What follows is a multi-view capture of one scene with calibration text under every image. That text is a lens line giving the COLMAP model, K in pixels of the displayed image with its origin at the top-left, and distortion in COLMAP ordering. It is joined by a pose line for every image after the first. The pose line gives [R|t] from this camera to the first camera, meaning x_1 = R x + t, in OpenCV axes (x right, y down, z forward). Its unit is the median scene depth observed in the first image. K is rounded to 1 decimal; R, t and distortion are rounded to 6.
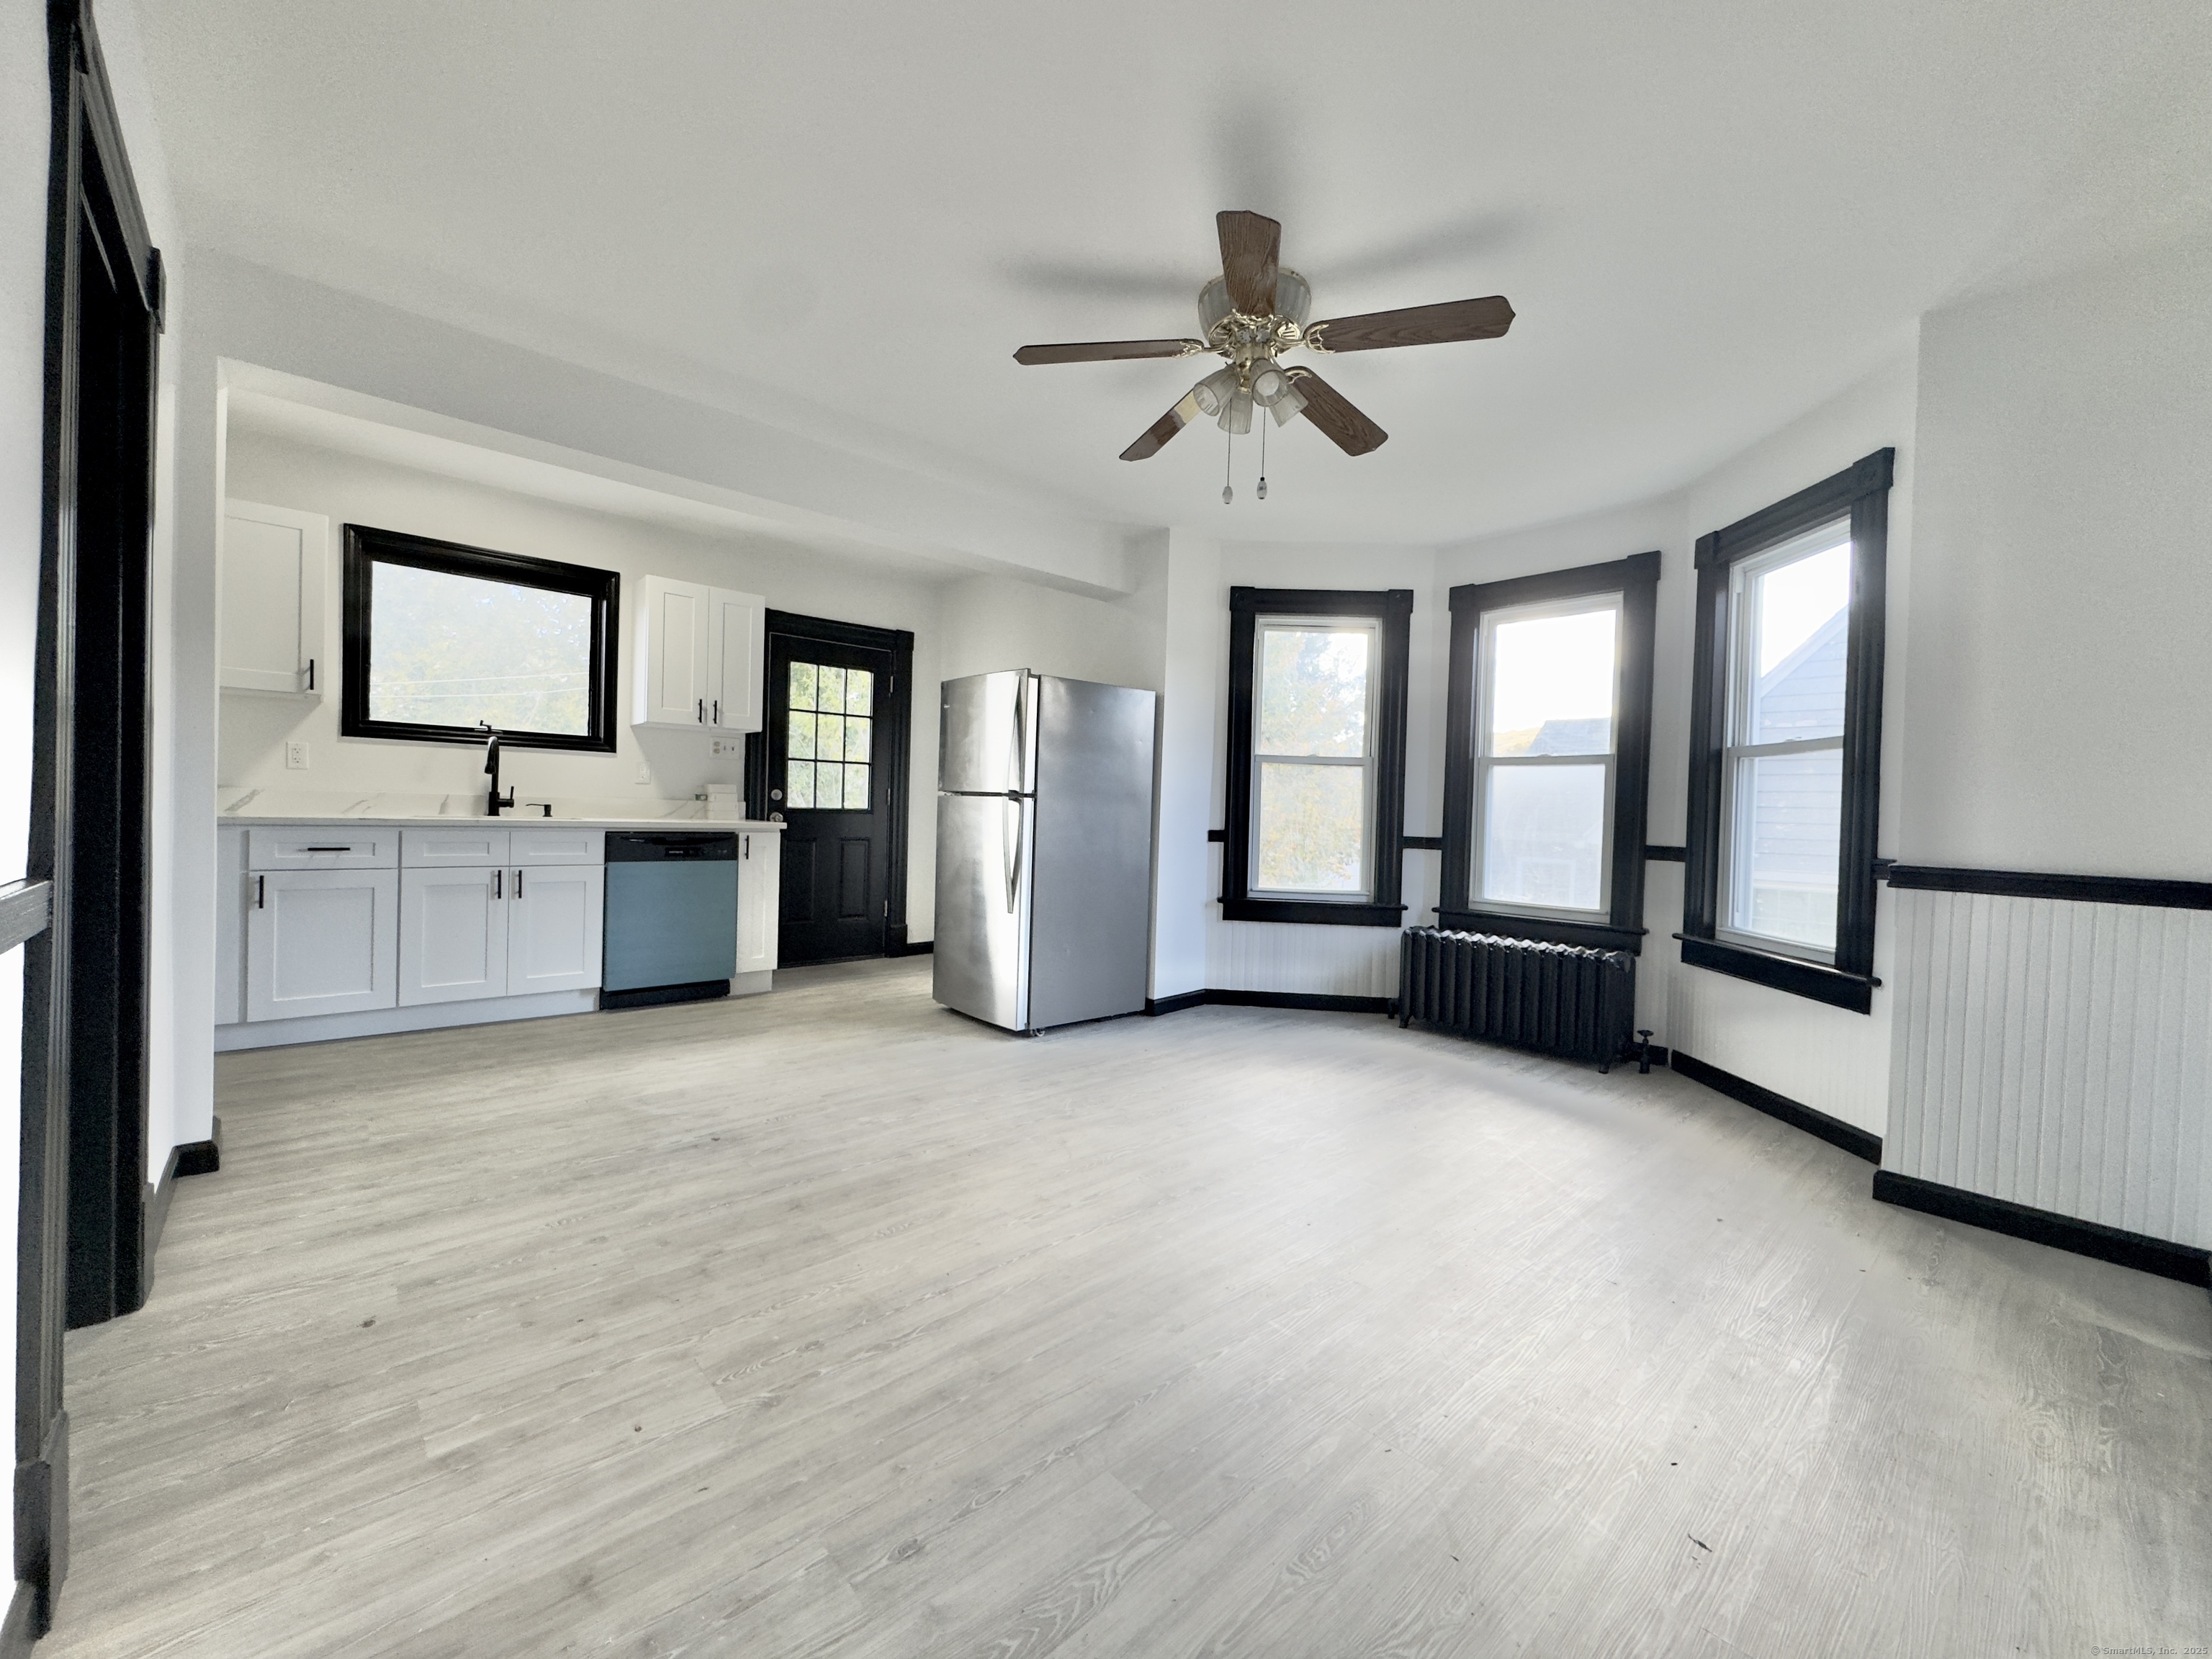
lens RADIAL K [[887.8, 0, 1115.7], [0, 887.8, 824.3], [0, 0, 1]] dist [-0.022863, -0.000193]
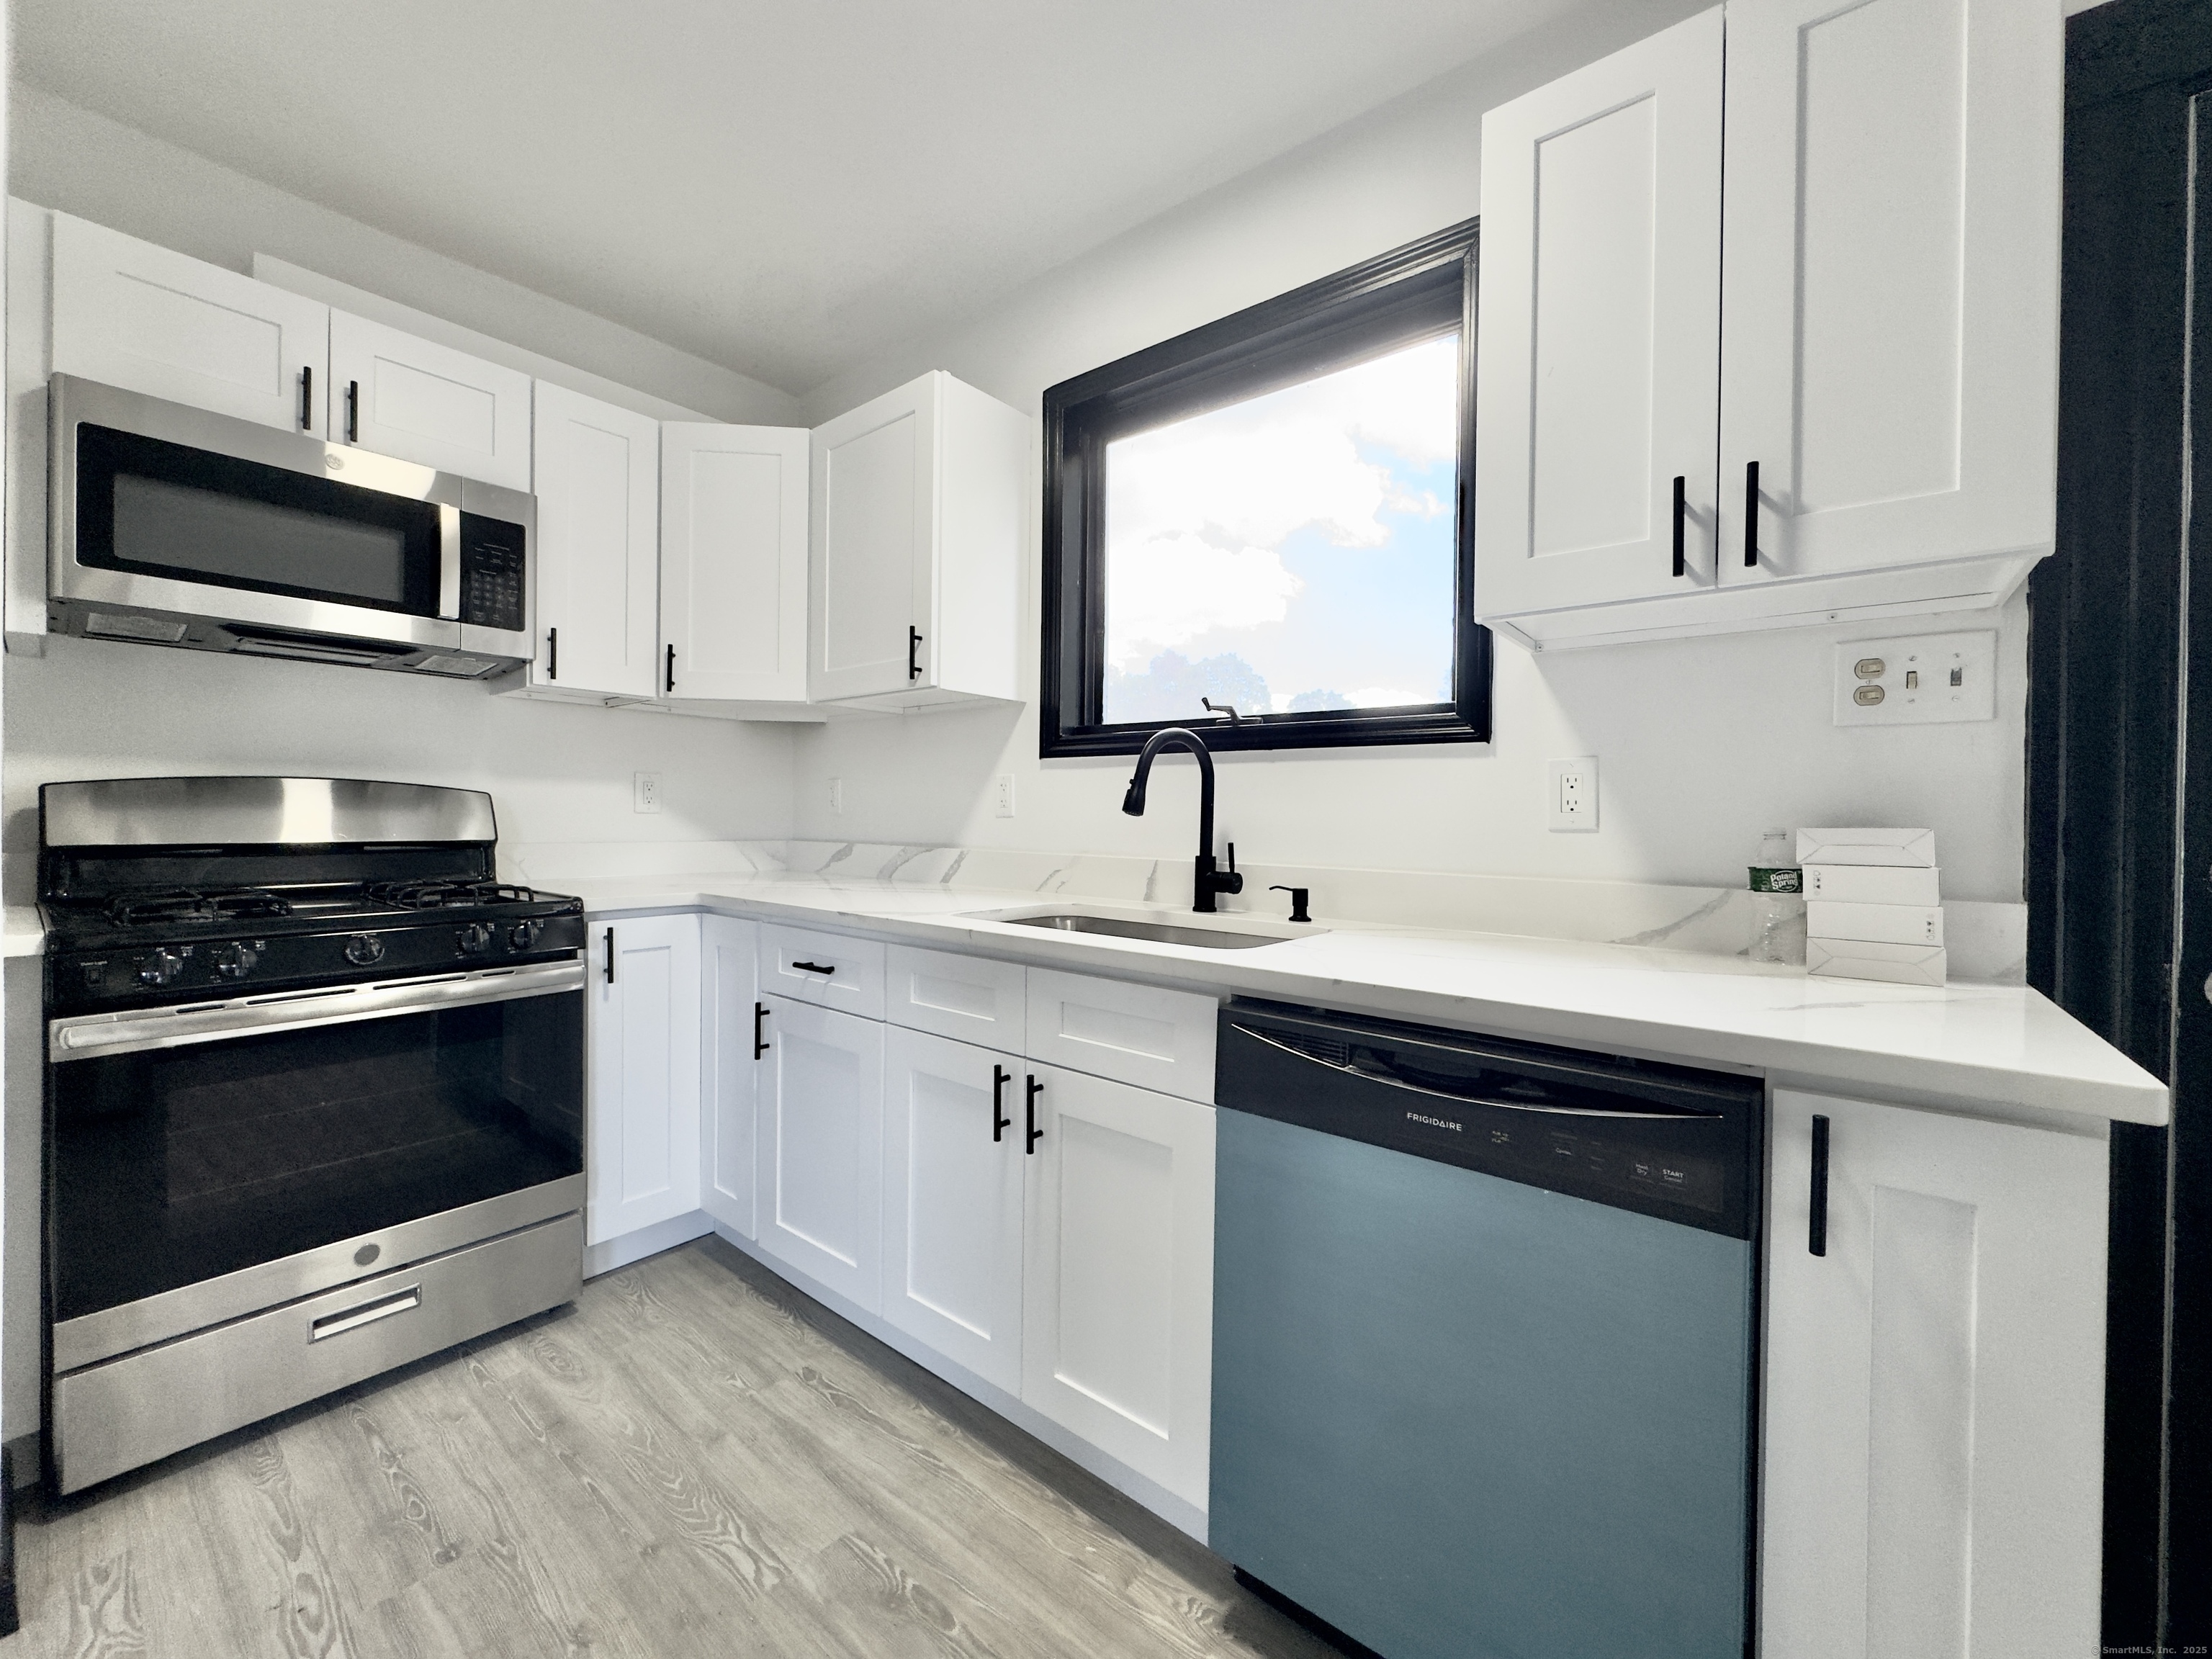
lens RADIAL K [[887.8, 0, 1107.6], [0, 887.8, 824.6], [0, 0, 1]] dist [-0.022863, -0.000193]
pose [[0.133578, -0.013872, -0.990941, -0.279126], [-0.025386, 0.999526, -0.017415, -0.043136], [0.990713, 0.027482, 0.133162, 0.887157]]
